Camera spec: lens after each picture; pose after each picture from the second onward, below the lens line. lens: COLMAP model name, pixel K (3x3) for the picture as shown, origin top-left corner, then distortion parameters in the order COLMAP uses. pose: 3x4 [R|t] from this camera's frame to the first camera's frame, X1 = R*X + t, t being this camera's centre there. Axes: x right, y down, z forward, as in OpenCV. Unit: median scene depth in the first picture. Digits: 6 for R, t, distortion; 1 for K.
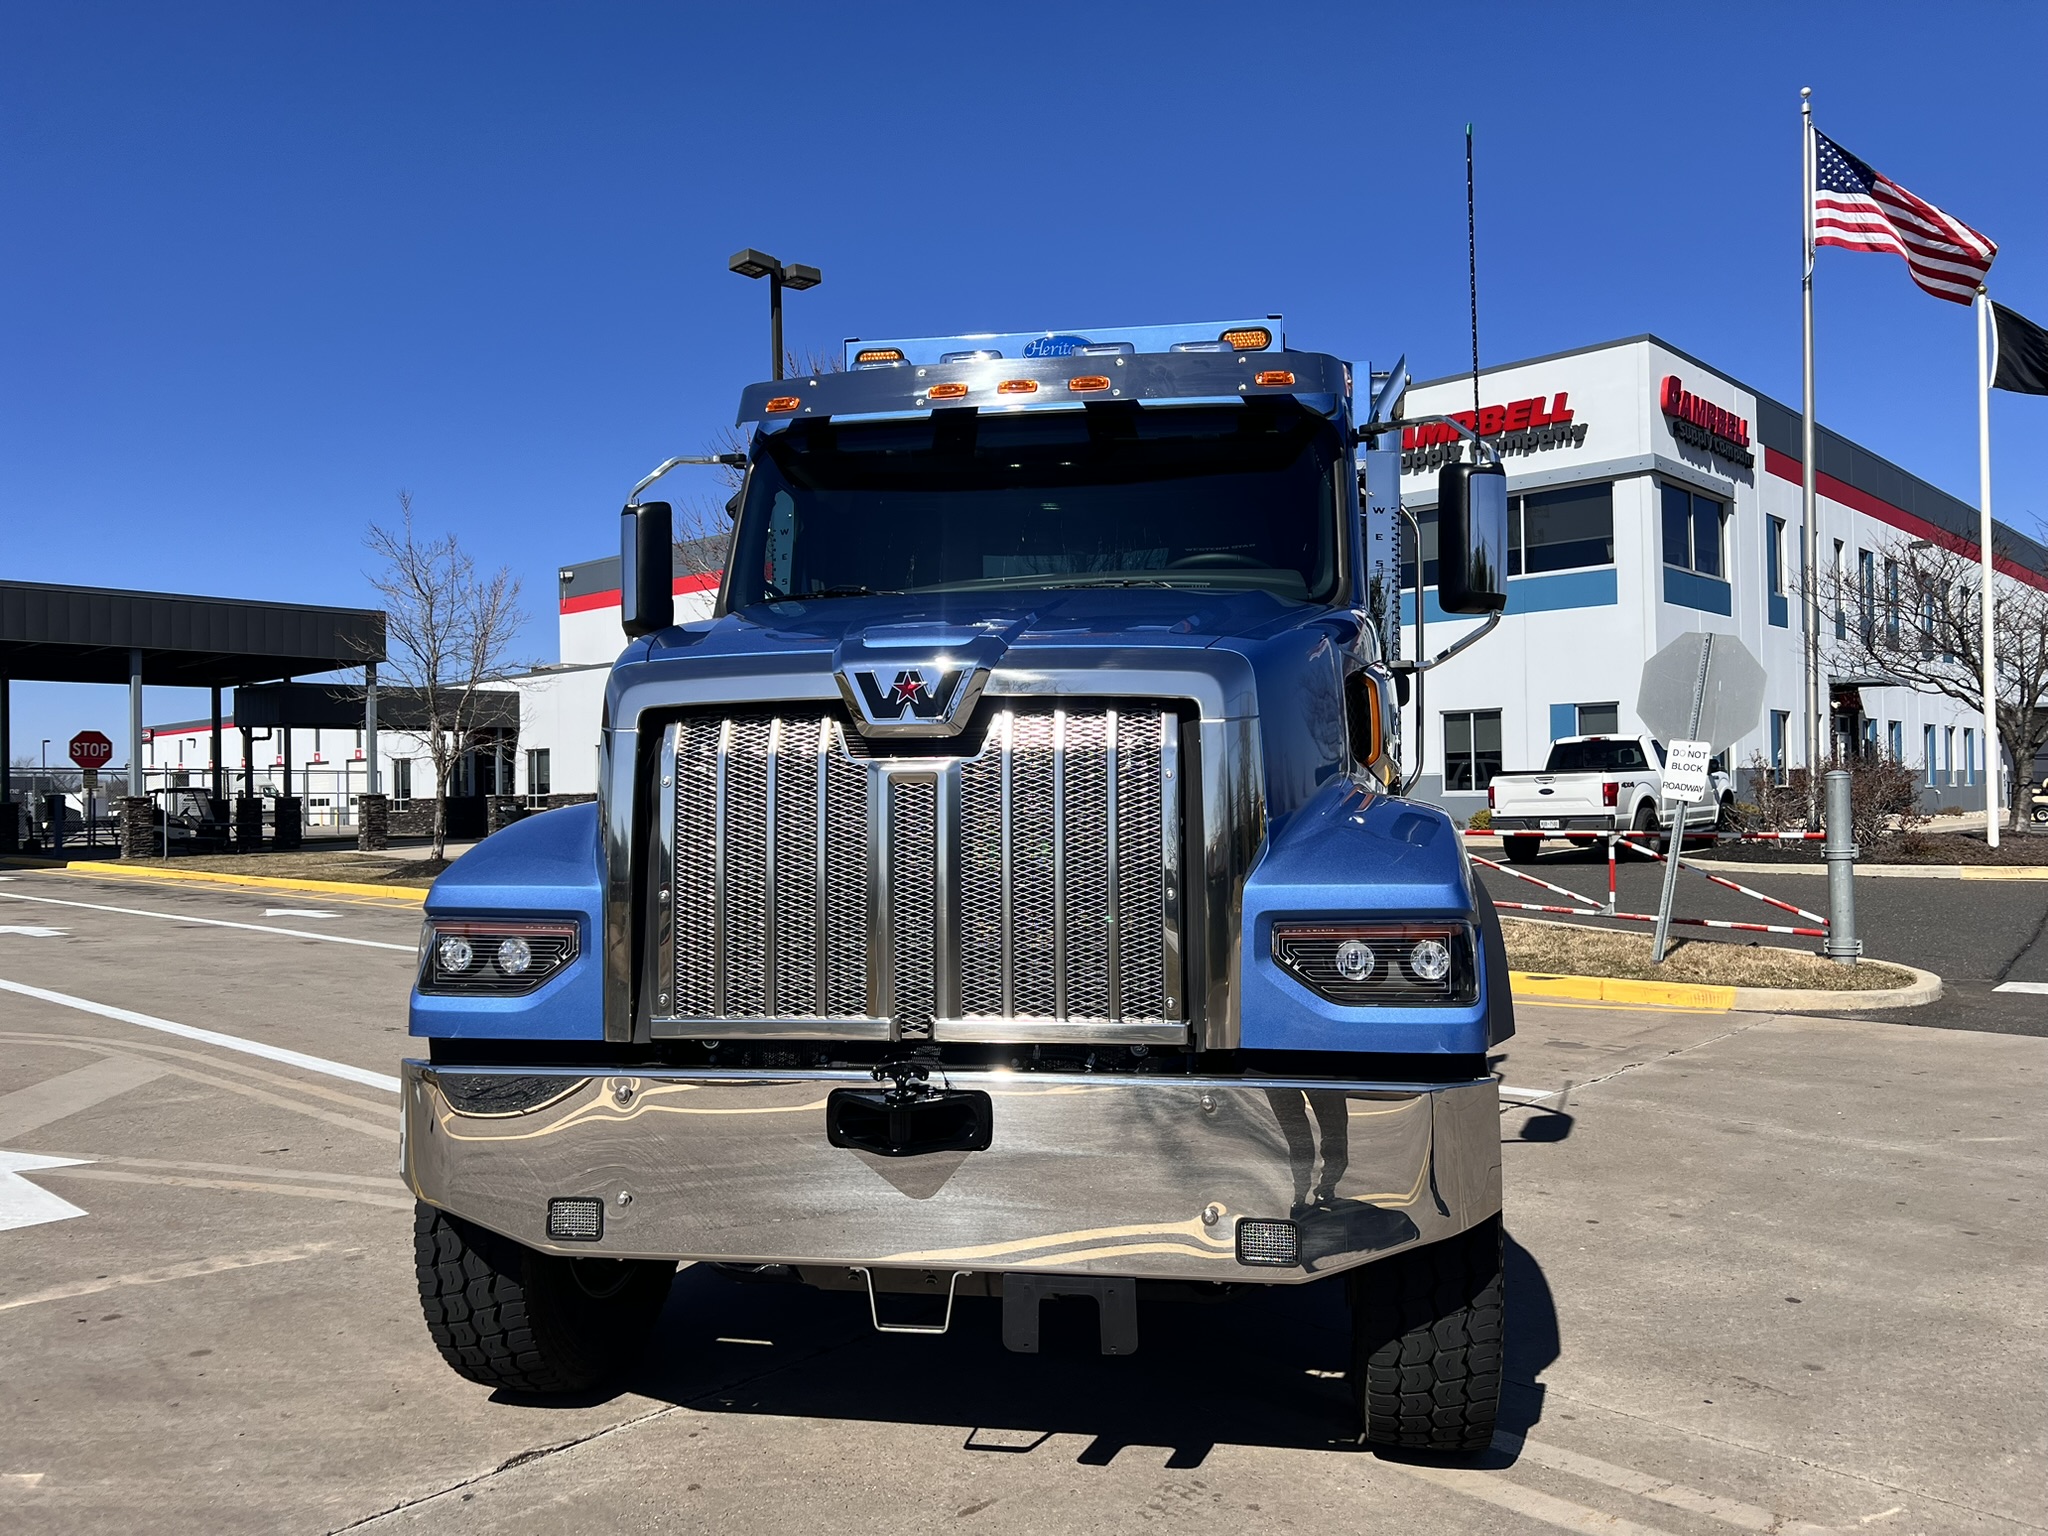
lens RADIAL K [[1522.1, 0, 1028.6], [0, 1522.1, 758.8], [0, 0, 1]] dist [0.049169, -0.057709]
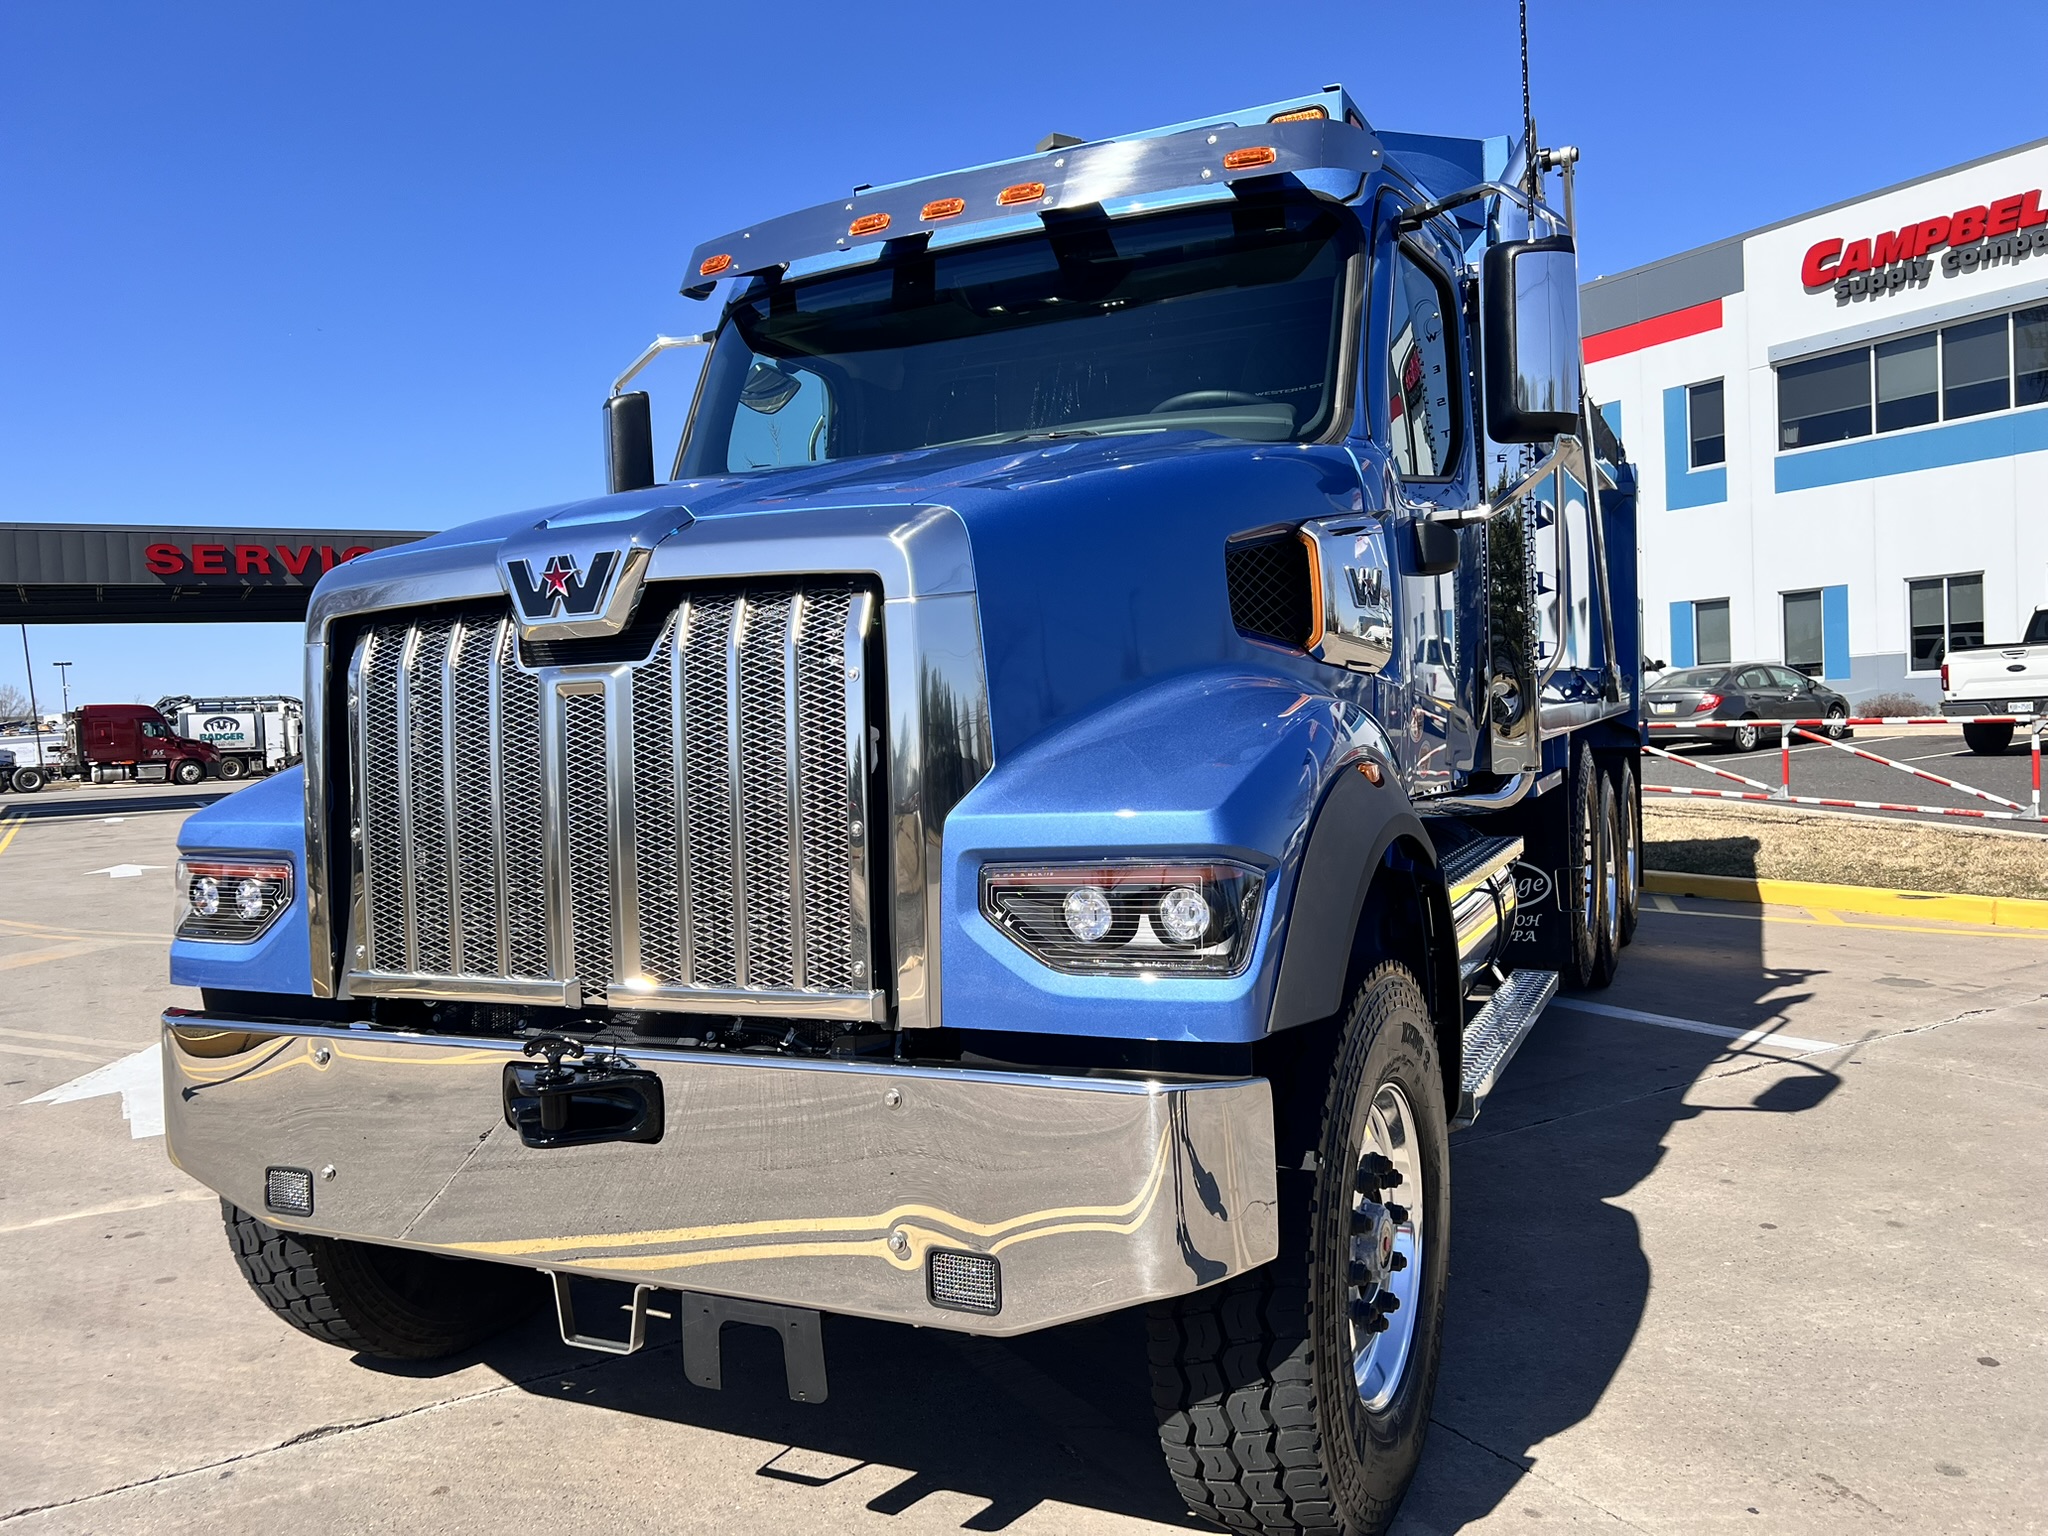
lens RADIAL K [[1527.2, 0, 1024.0], [0, 1527.2, 768.0], [0, 0, 1]] dist [0.054348, -0.062933]
pose [[0.959468, -0.019636, -0.281132, 0.321429], [0.038826, 0.997267, 0.062854, 0.010615], [0.279130, -0.071222, 0.957609, 0.231145]]
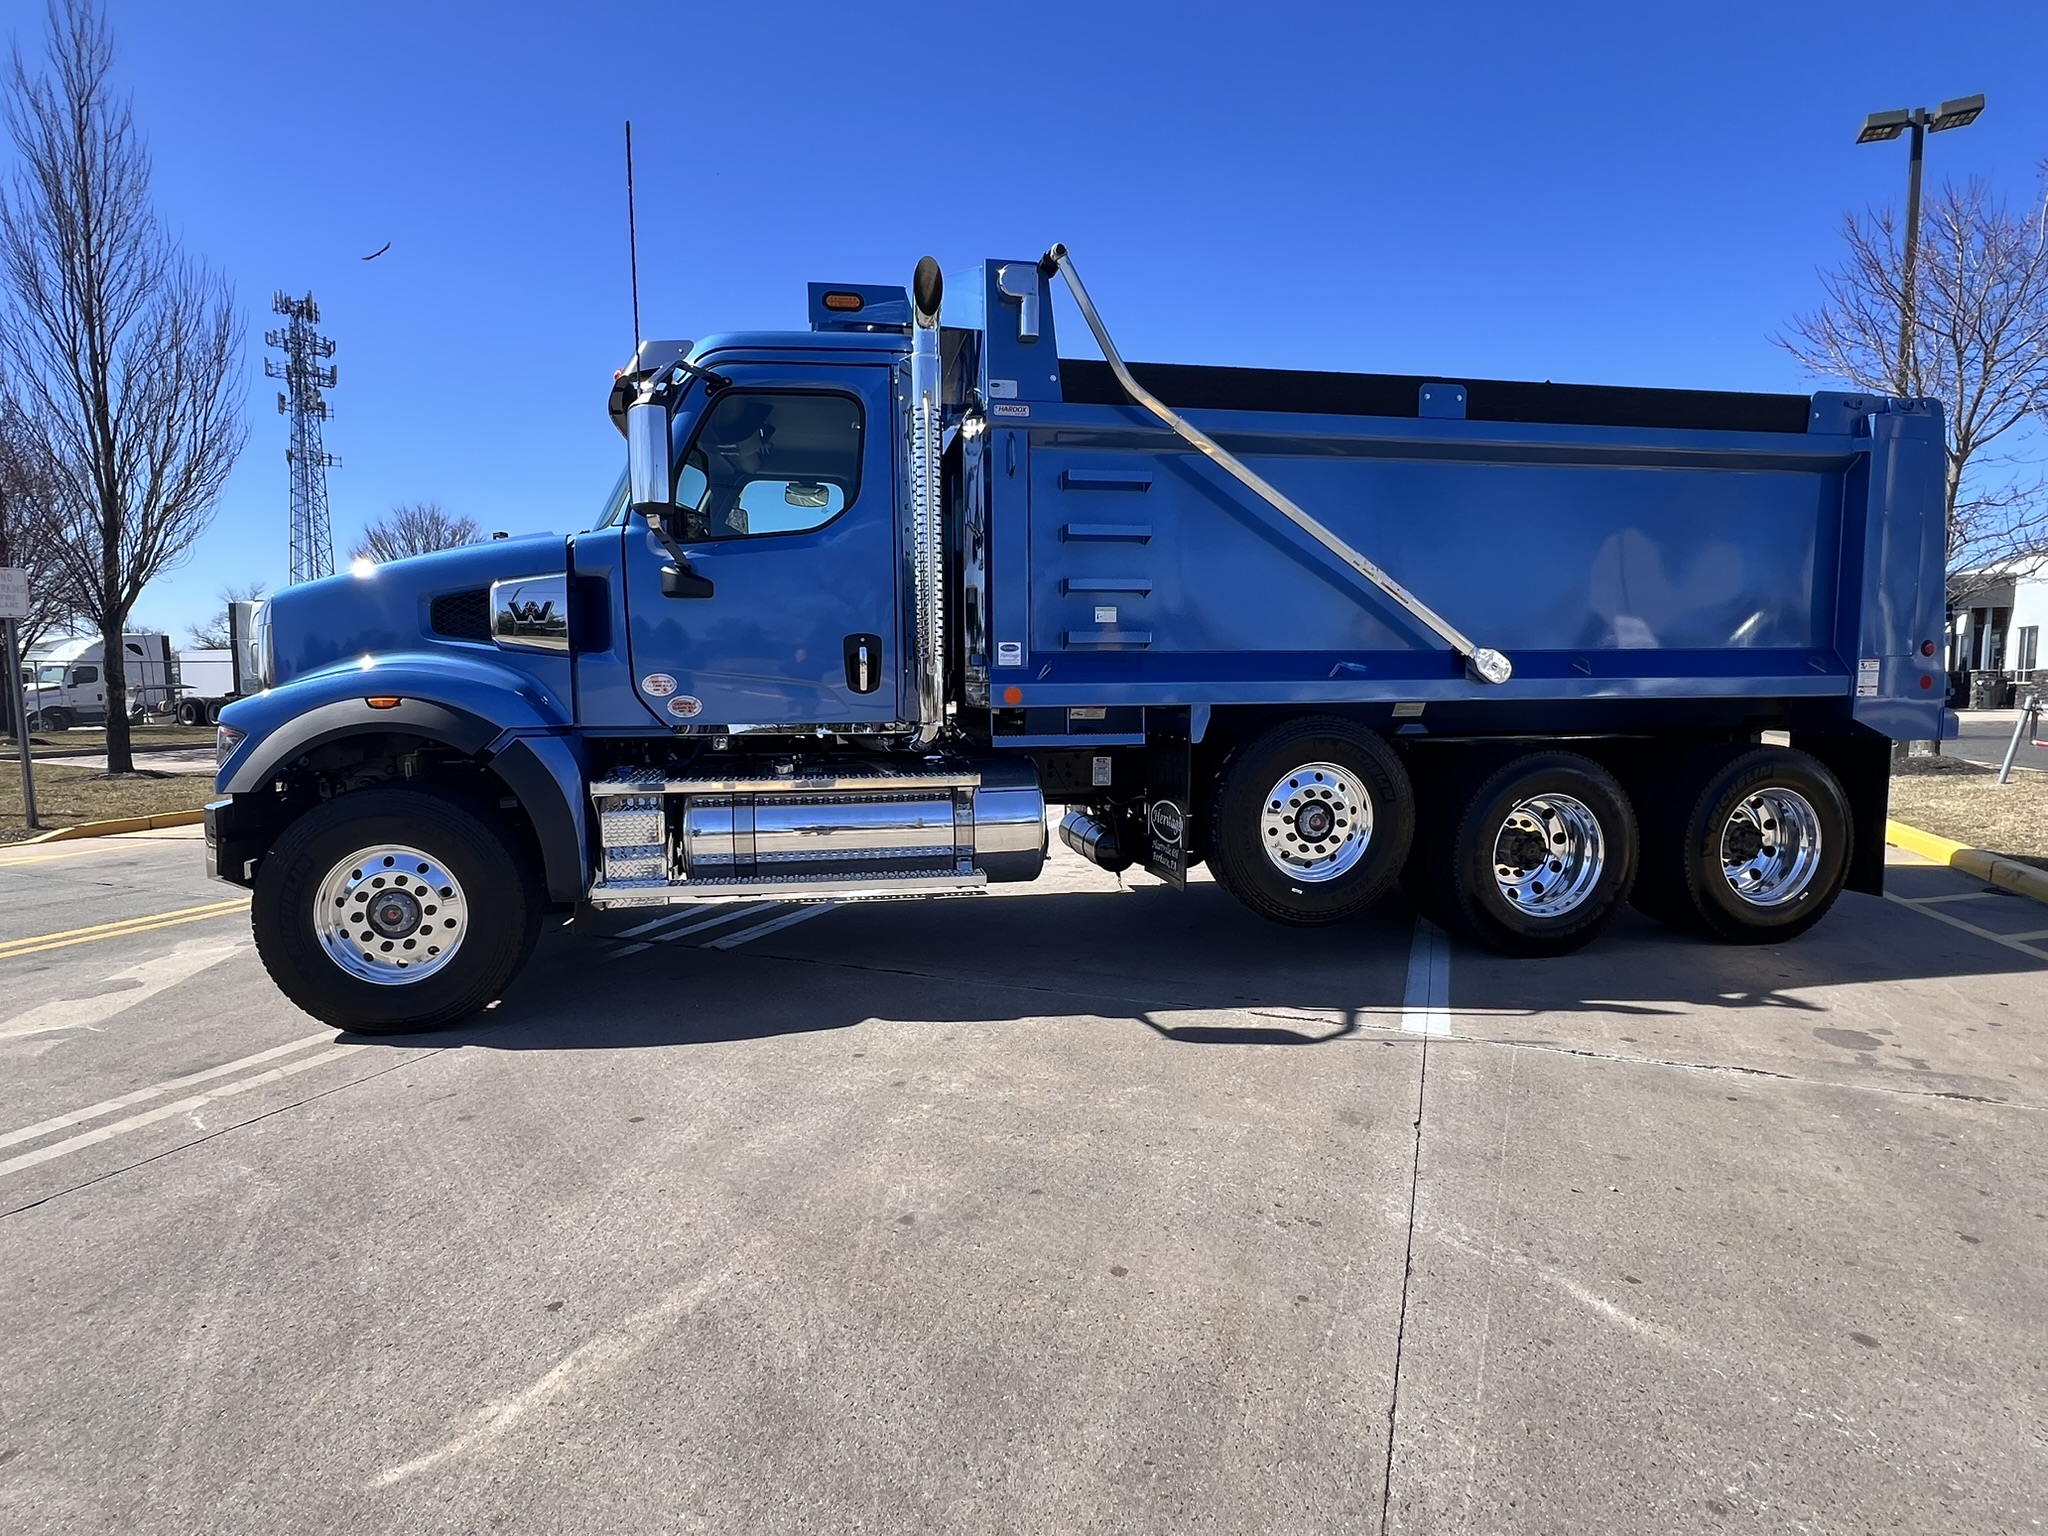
lens RADIAL K [[1049.7, 0, 1024.0], [0, 1049.7, 768.0], [0, 0, 1]] dist [-0.005820, 0.001063]
pose [[0.350684, 0.090600, -0.932101, 1.514442], [0.019197, 0.994405, 0.103878, 0.032093], [0.936297, -0.054322, 0.346983, 1.202538]]
